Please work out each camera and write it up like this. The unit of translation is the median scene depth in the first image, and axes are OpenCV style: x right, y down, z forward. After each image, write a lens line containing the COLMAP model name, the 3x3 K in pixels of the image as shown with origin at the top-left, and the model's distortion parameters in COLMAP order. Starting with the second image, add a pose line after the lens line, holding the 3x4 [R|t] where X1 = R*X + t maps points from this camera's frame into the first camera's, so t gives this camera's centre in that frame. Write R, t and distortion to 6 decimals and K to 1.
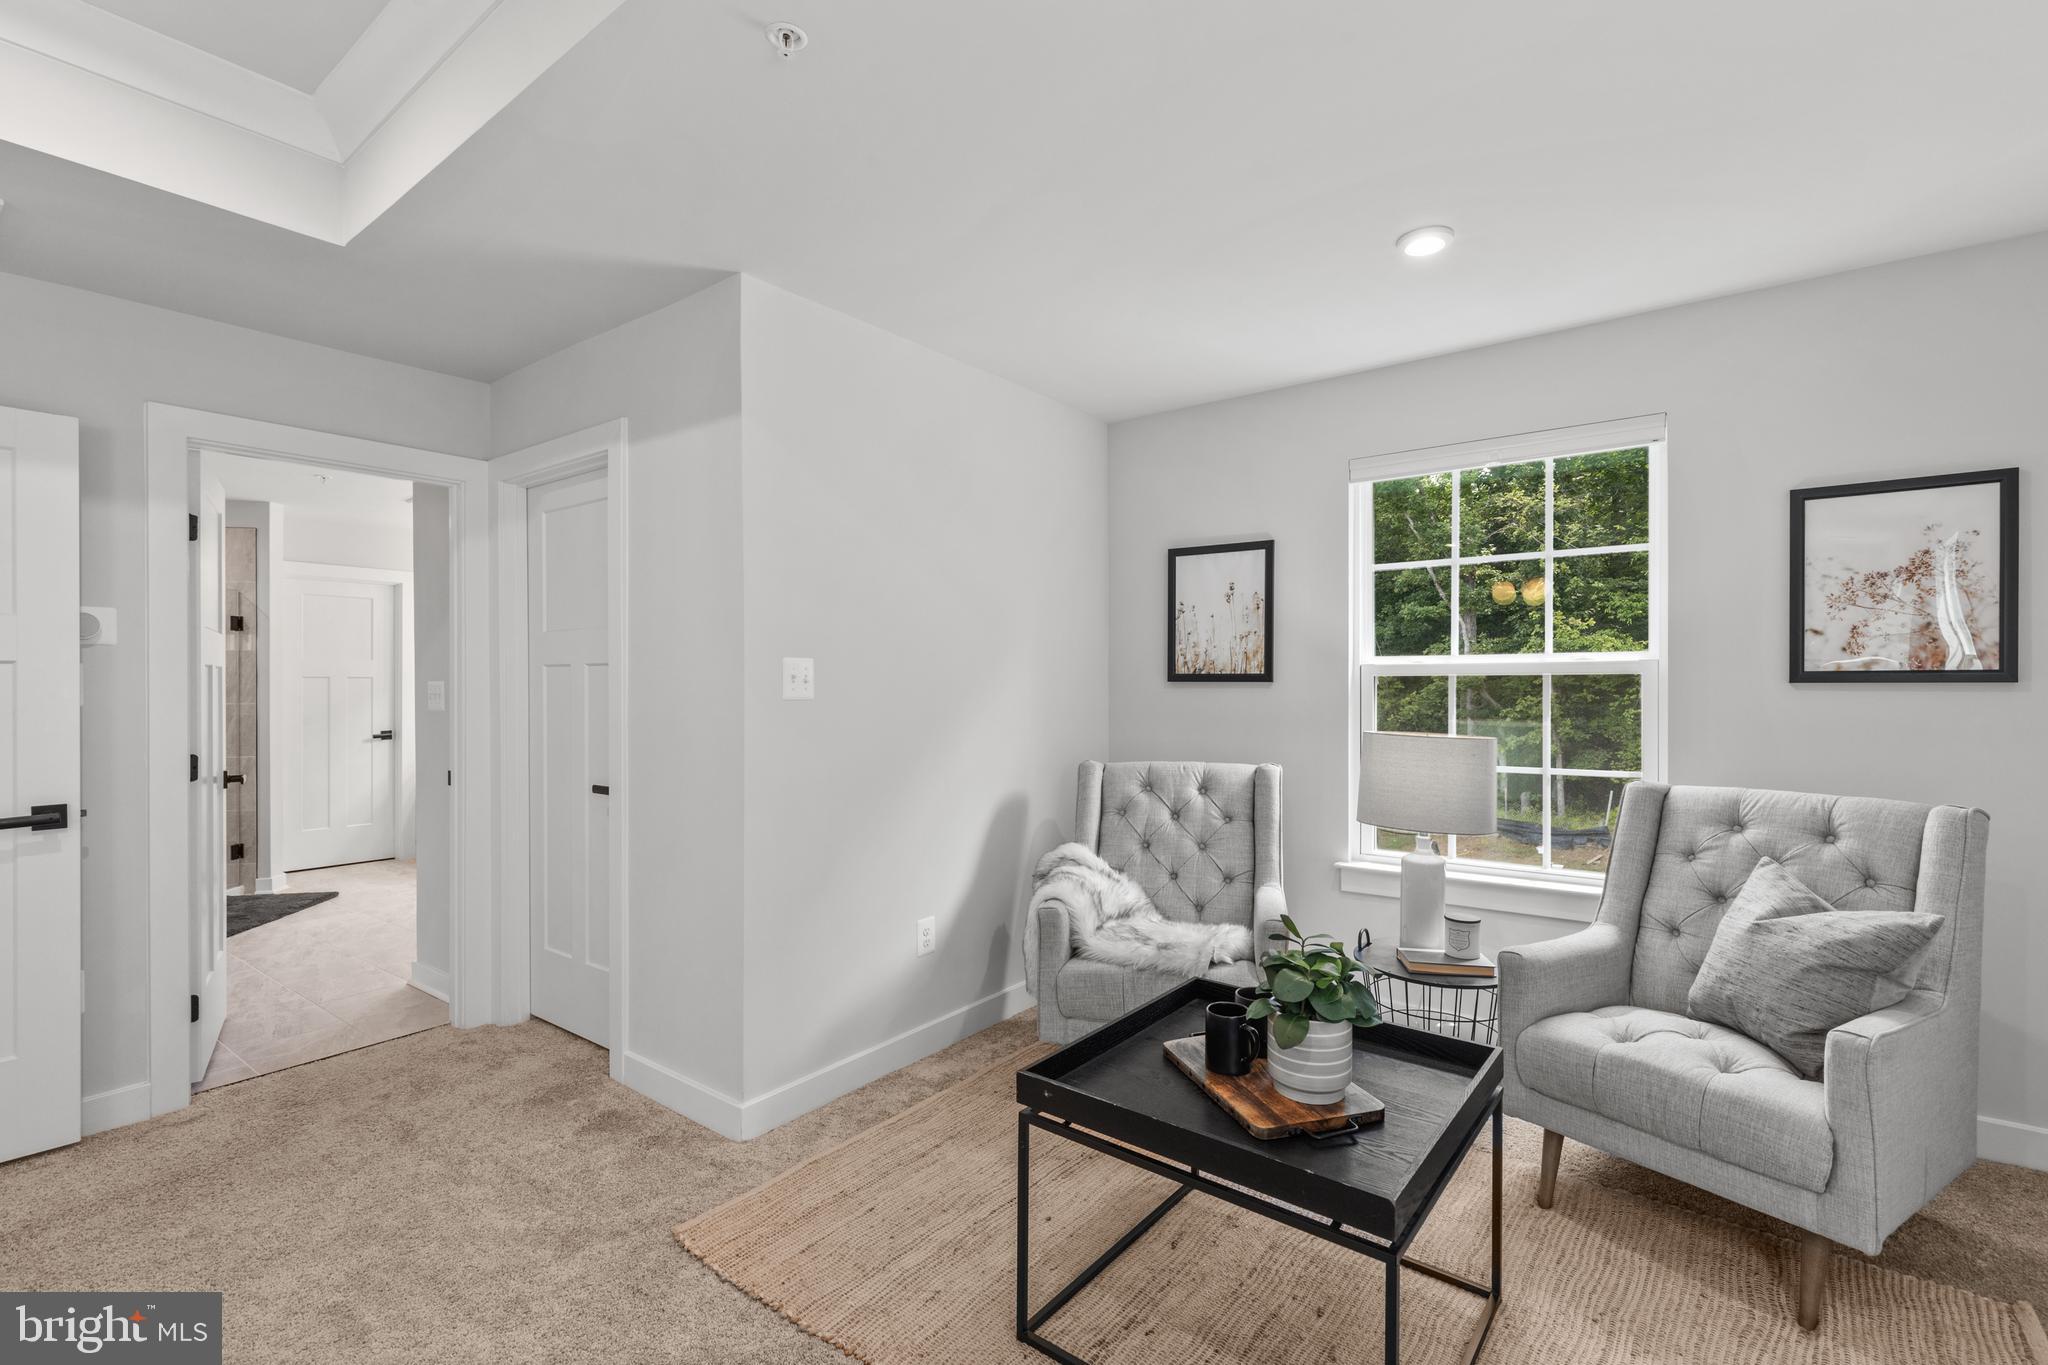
lens RADIAL K [[925.4, 0, 1018.7], [0, 925.4, 678.6], [0, 0, 1]] dist [0.004784, -0.001321]
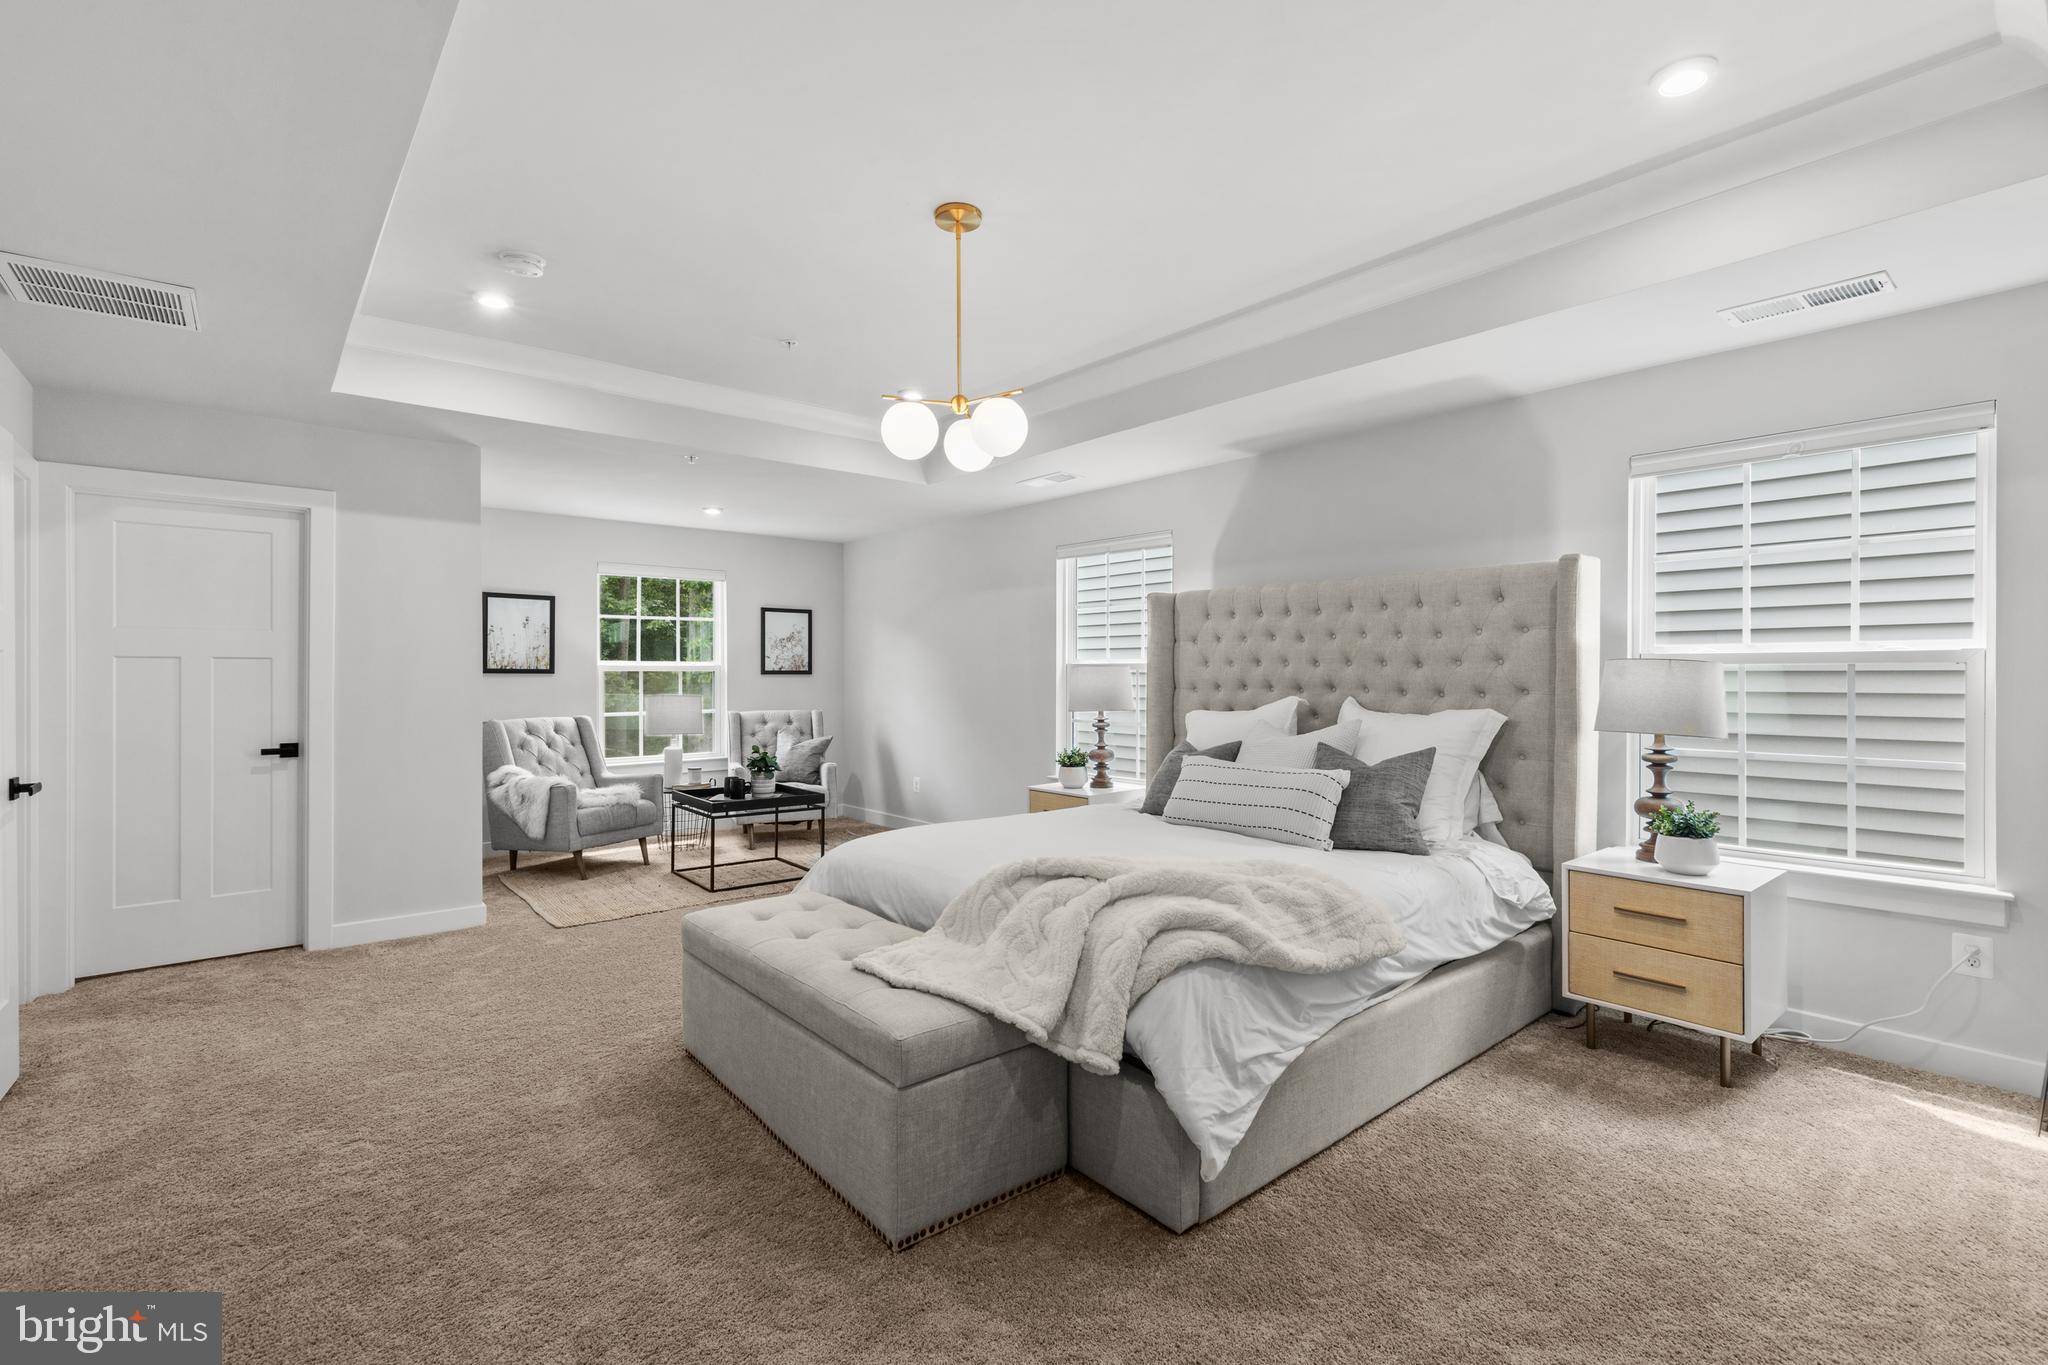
lens RADIAL K [[925.4, 0, 1009.6], [0, 925.4, 681.2], [0, 0, 1]] dist [0.004784, -0.001321]
pose [[0.229772, 0.000751, 0.973244, -1.393529], [0.001860, 0.999998, -0.001211, 0.023671], [-0.973243, 0.002089, 0.229770, -0.311533]]
